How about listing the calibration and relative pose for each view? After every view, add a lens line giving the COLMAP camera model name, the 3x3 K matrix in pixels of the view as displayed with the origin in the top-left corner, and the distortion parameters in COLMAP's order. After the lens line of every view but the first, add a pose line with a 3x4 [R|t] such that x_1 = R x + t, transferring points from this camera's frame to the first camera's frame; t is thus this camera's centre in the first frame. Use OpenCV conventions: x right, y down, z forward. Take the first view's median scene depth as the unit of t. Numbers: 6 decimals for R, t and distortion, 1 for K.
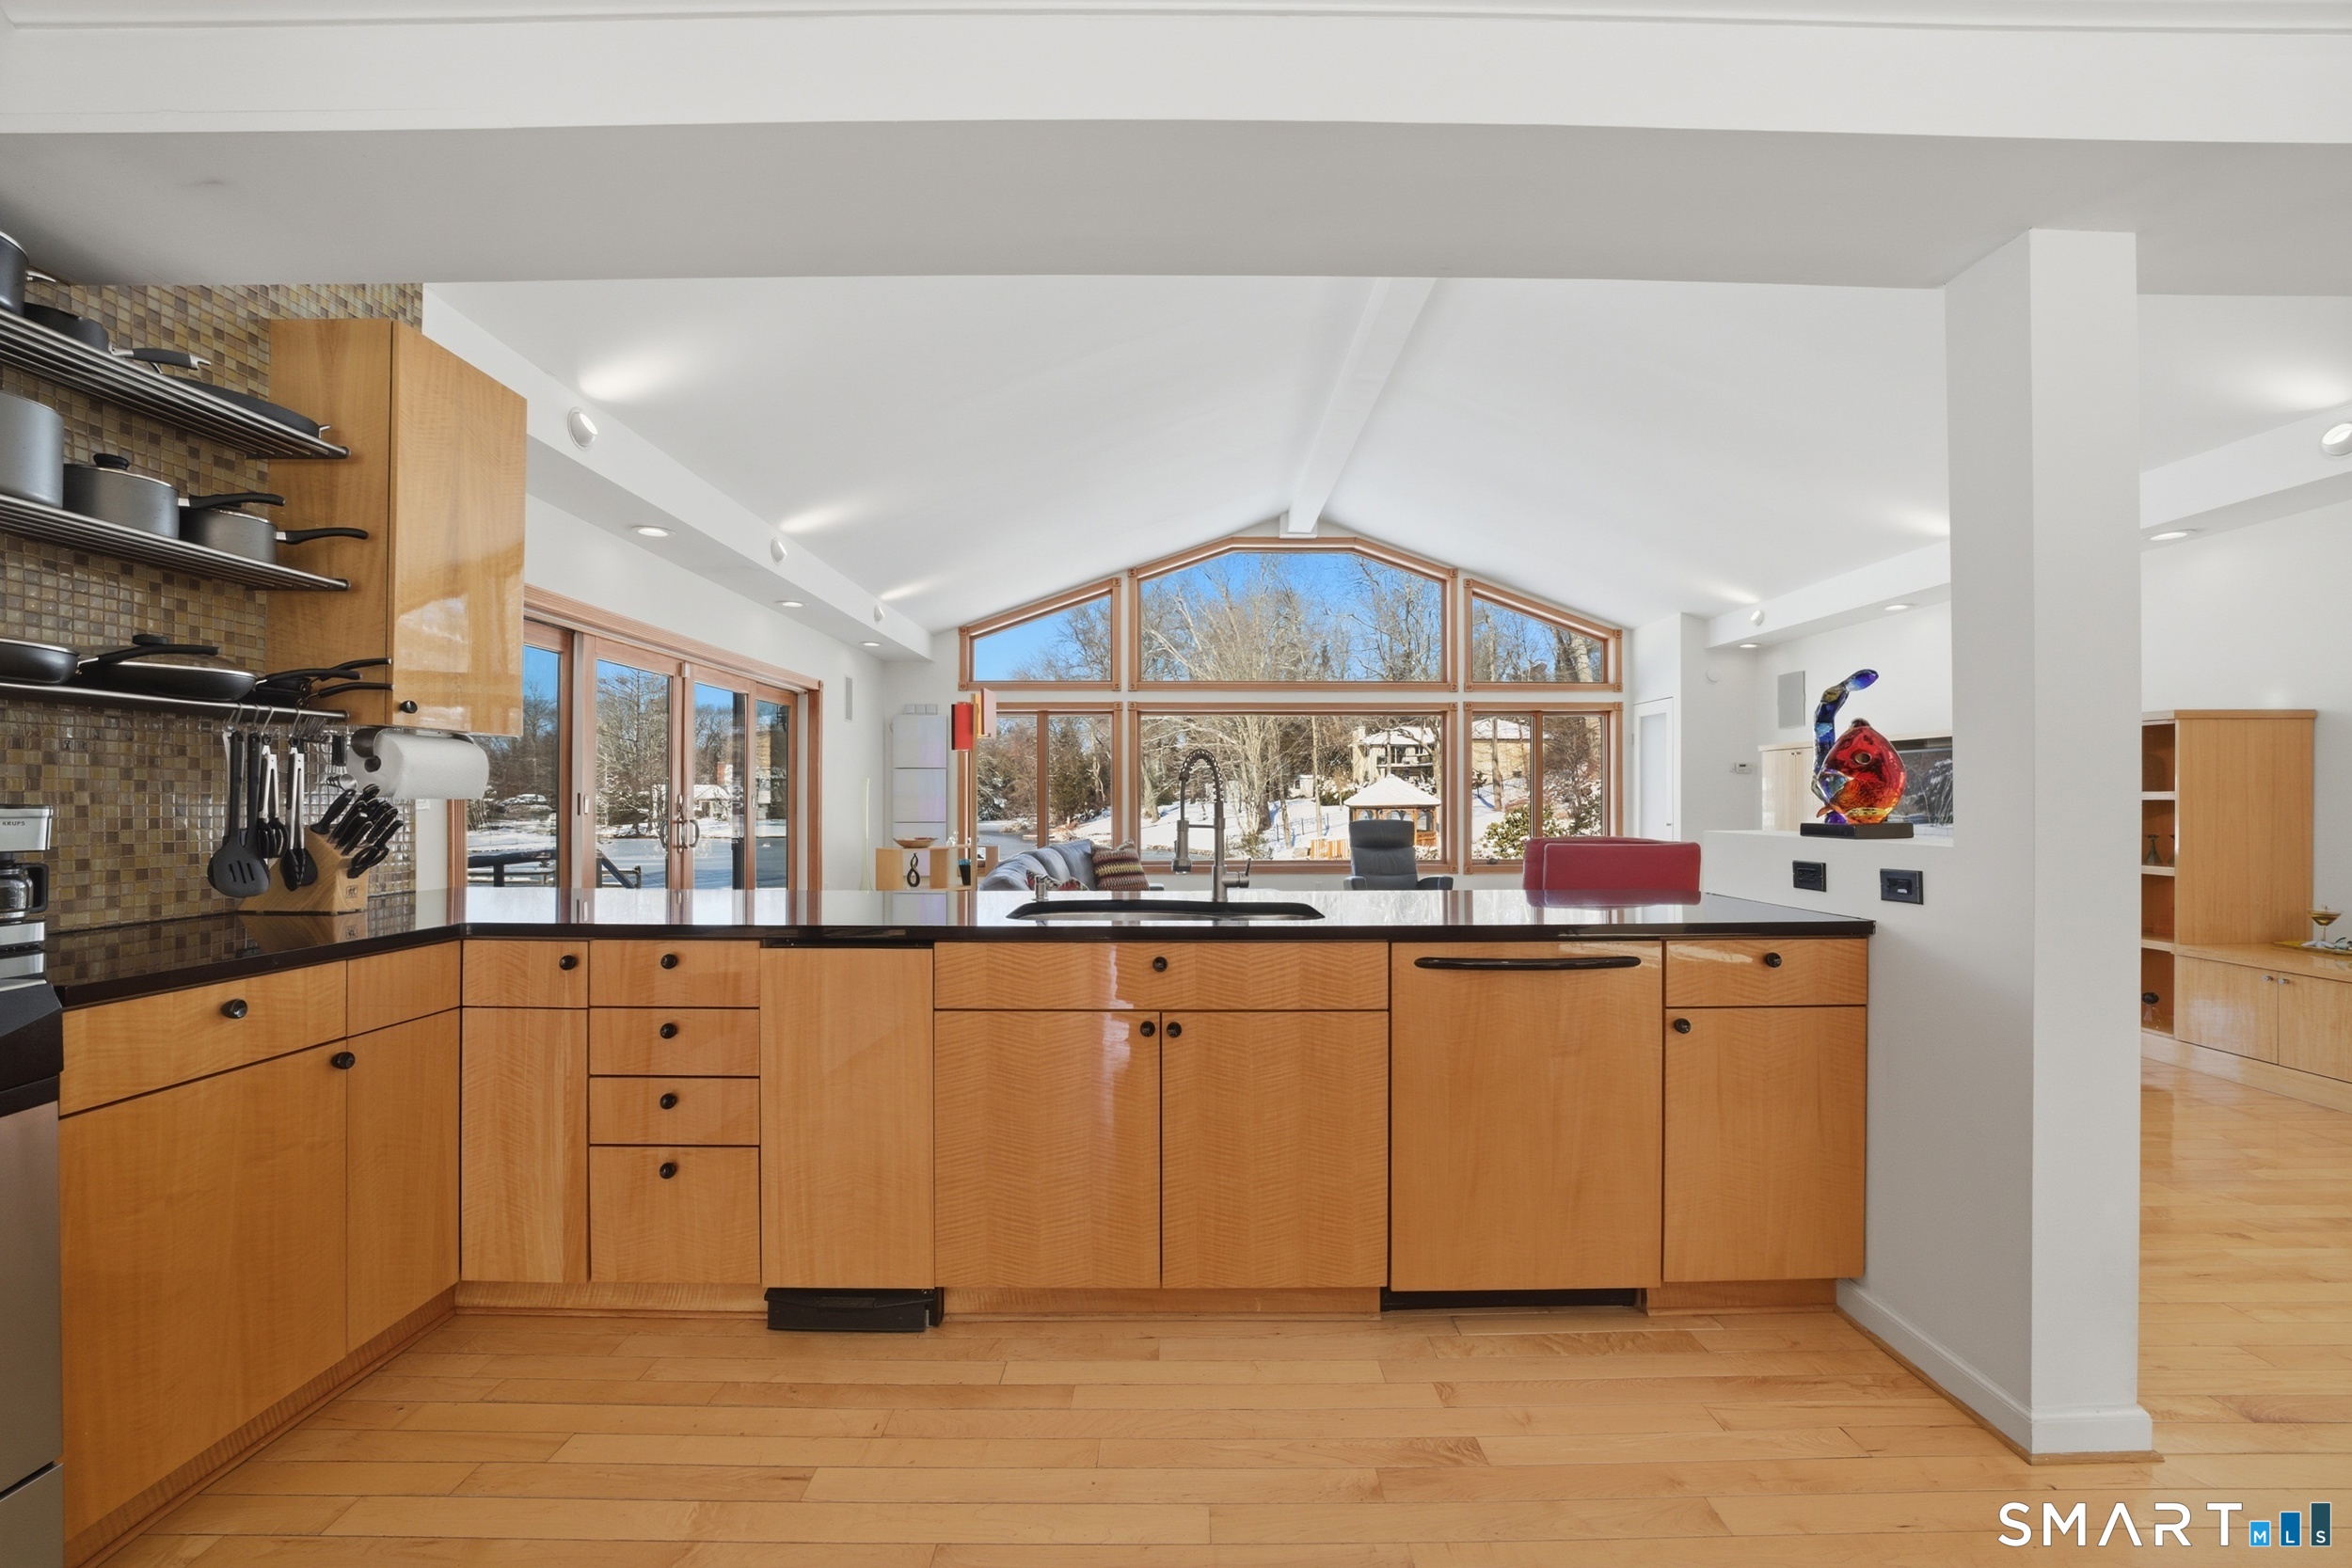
lens RADIAL K [[924.8, 0, 1168.7], [0, 924.8, 797.2], [0, 0, 1]] dist [-0.036496, 0.007169]
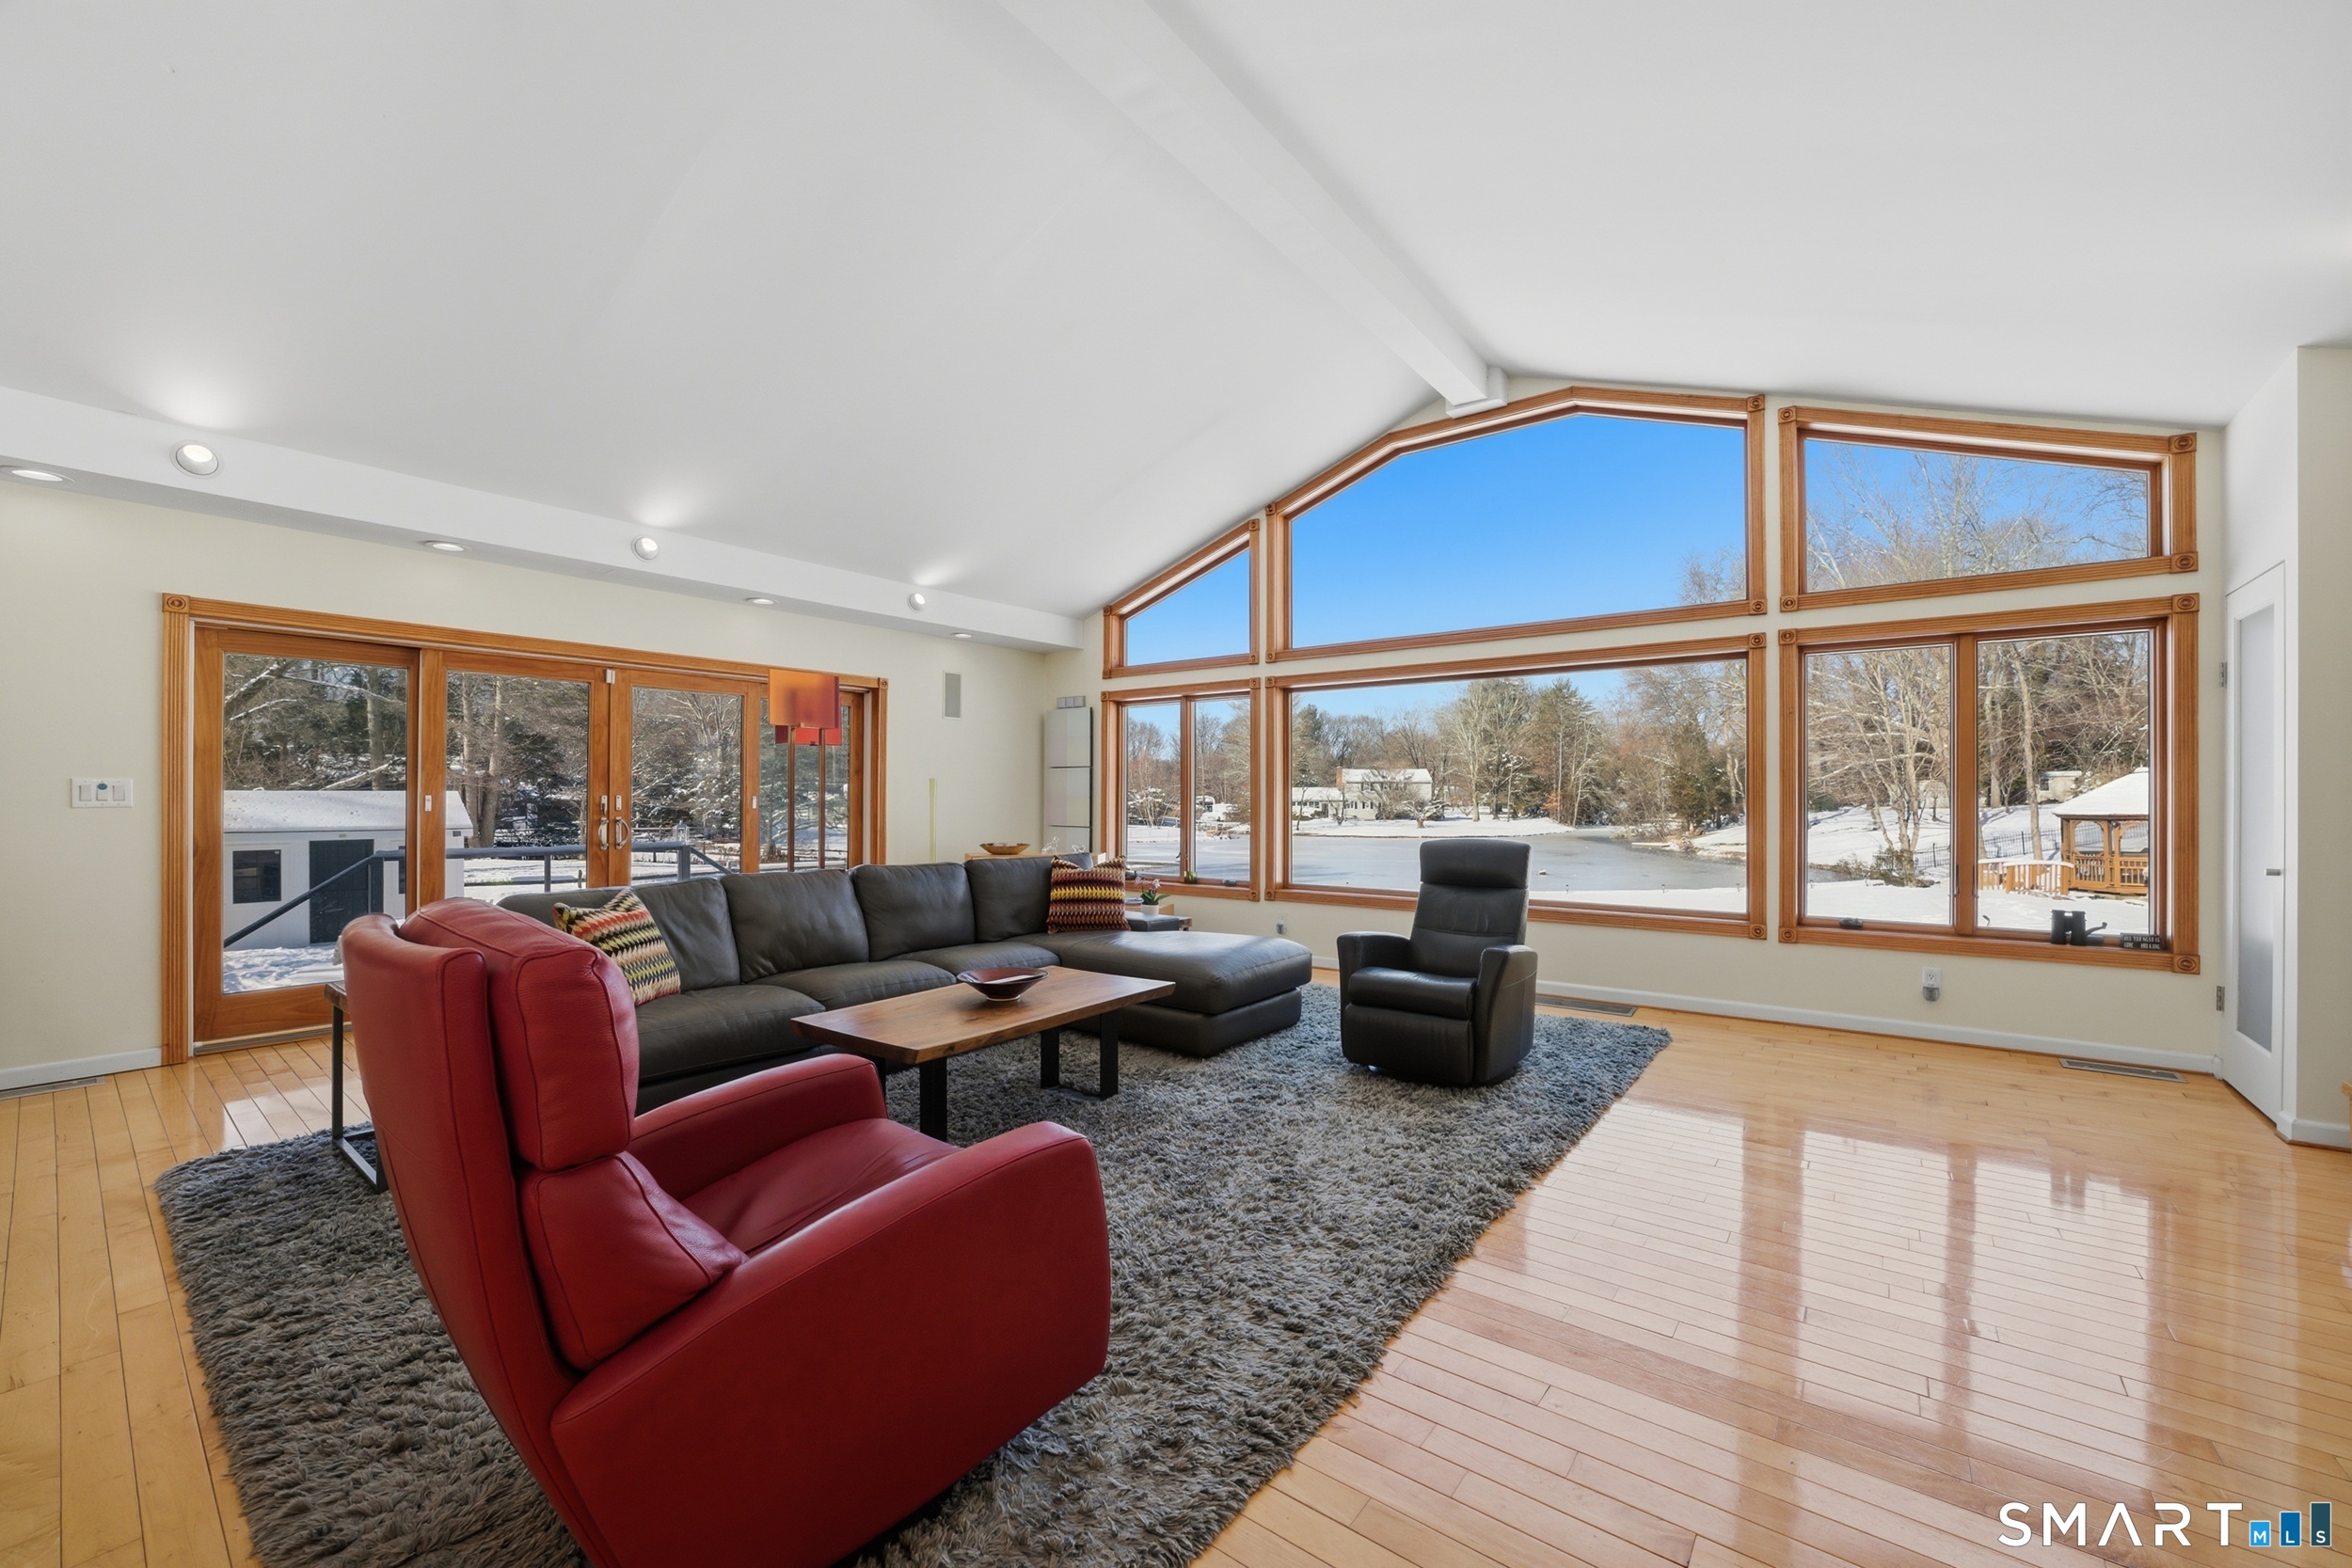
lens RADIAL K [[924.8, 0, 1169.8], [0, 924.8, 796.0], [0, 0, 1]] dist [-0.036496, 0.007169]
pose [[0.790320, -0.000322, -0.612694, 1.530481], [-0.002304, 0.999991, -0.003498, -0.000714], [0.612689, 0.004176, 0.790313, 1.418273]]
